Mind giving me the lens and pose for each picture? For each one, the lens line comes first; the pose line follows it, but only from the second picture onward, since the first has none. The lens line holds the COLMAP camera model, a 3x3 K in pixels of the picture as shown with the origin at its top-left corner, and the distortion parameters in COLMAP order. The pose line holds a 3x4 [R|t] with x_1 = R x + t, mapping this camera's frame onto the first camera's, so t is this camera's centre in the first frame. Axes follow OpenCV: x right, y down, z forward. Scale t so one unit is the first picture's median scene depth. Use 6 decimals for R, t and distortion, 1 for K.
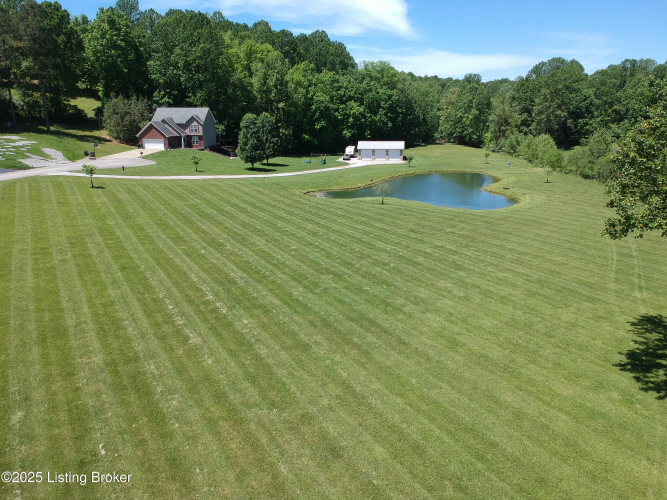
lens RADIAL K [[486.0, 0, 334.1], [0, 486.0, 255.5], [0, 0, 1]] dist [0.022442, -0.064305]
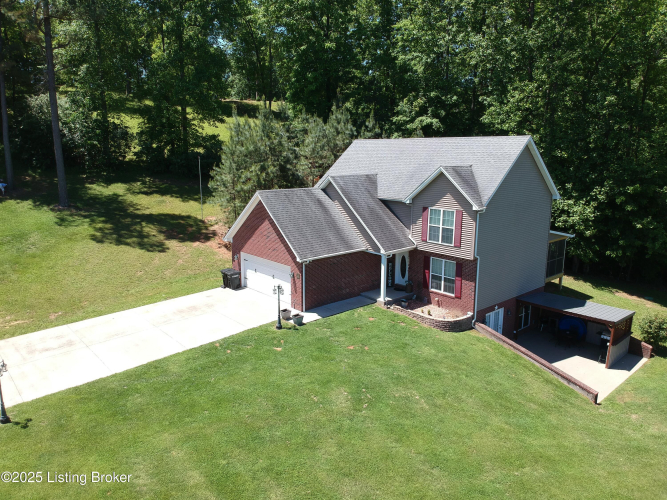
lens RADIAL K [[486.0, 0, 331.5], [0, 486.0, 248.2], [0, 0, 1]] dist [0.022442, -0.064305]
pose [[0.762822, 0.128853, -0.633640, -0.182868], [-0.191125, 0.981089, -0.030582, -0.233093], [0.617716, 0.144433, 0.773024, 0.794191]]
